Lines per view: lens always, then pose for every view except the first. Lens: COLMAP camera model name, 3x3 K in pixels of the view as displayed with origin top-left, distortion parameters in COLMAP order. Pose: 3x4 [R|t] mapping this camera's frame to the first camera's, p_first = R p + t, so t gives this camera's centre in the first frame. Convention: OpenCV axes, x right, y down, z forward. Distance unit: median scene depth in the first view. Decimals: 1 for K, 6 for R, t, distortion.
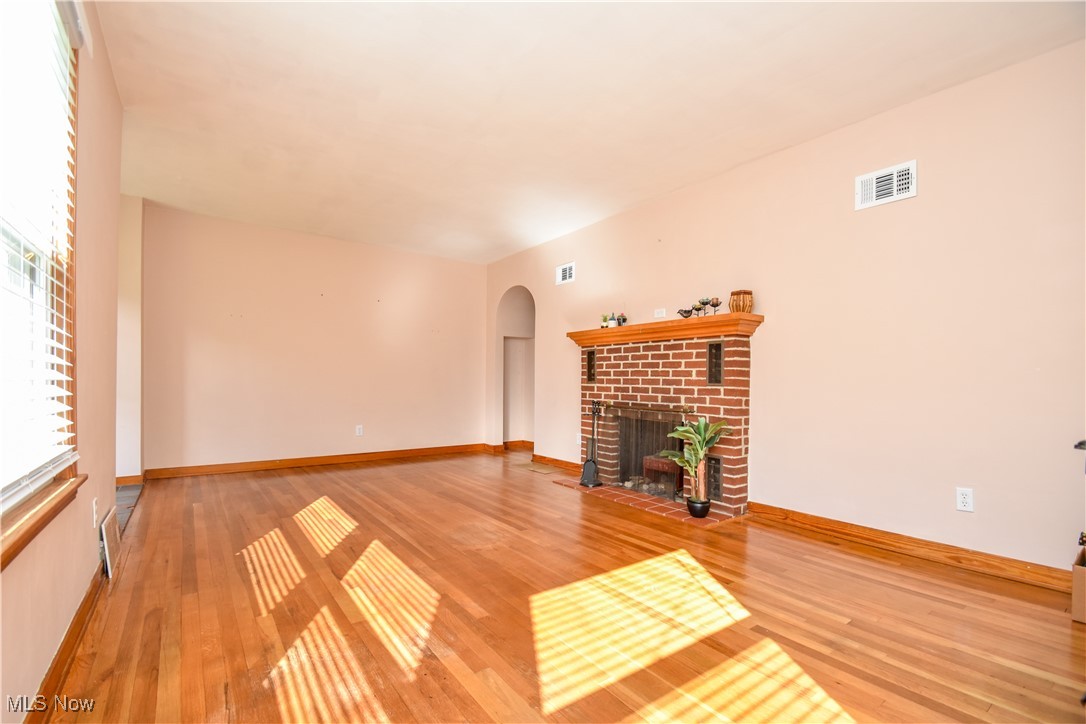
lens RADIAL K [[481.2, 0, 541.9], [0, 481.2, 382.4], [0, 0, 1]] dist [0.019371, -0.019953]
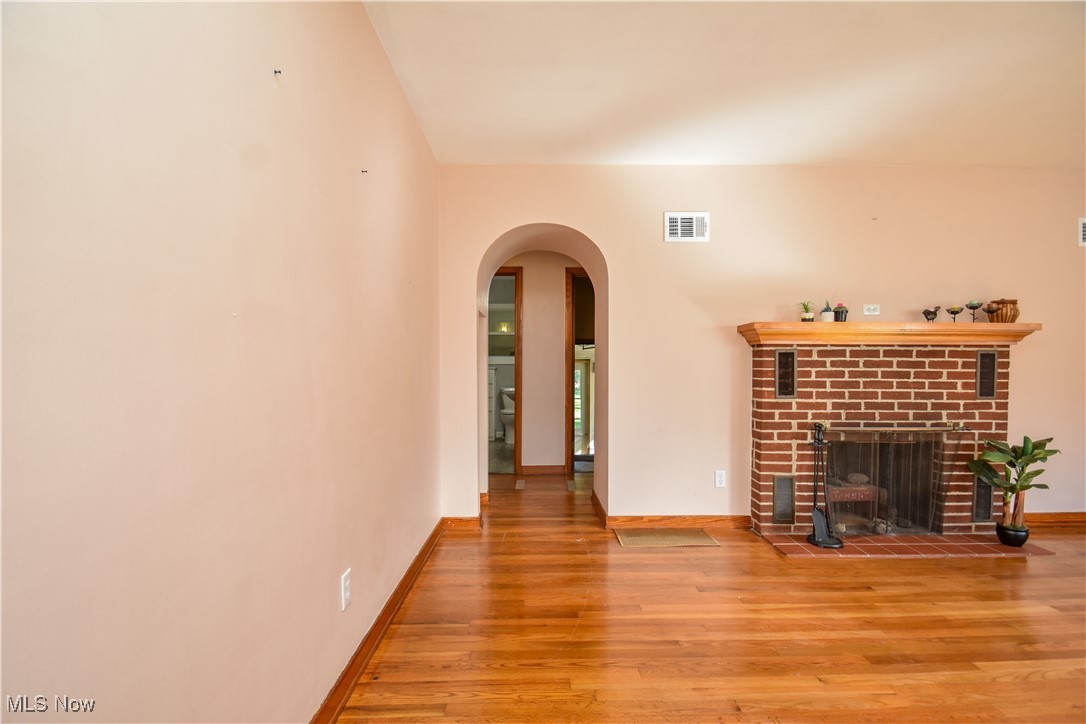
lens RADIAL K [[481.2, 0, 541.9], [0, 481.2, 382.4], [0, 0, 1]] dist [0.019371, -0.019953]
pose [[0.577220, -0.025141, 0.816202, -0.791360], [0.006427, 0.999635, 0.026246, -0.048997], [-0.816564, -0.009904, 0.577170, 1.044194]]
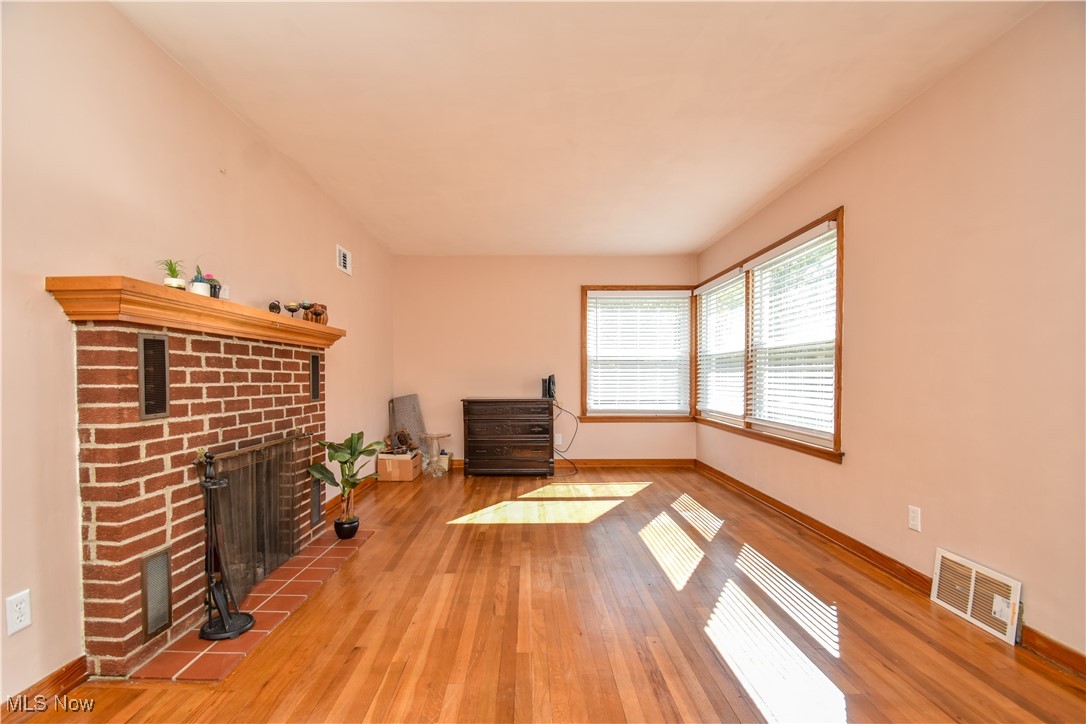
lens RADIAL K [[481.2, 0, 541.9], [0, 481.2, 382.4], [0, 0, 1]] dist [0.019371, -0.019953]
pose [[-0.819228, -0.009657, 0.573387, -0.466815], [0.002899, 0.999776, 0.020980, -0.042440], [-0.573461, 0.018850, -0.819016, 1.351226]]
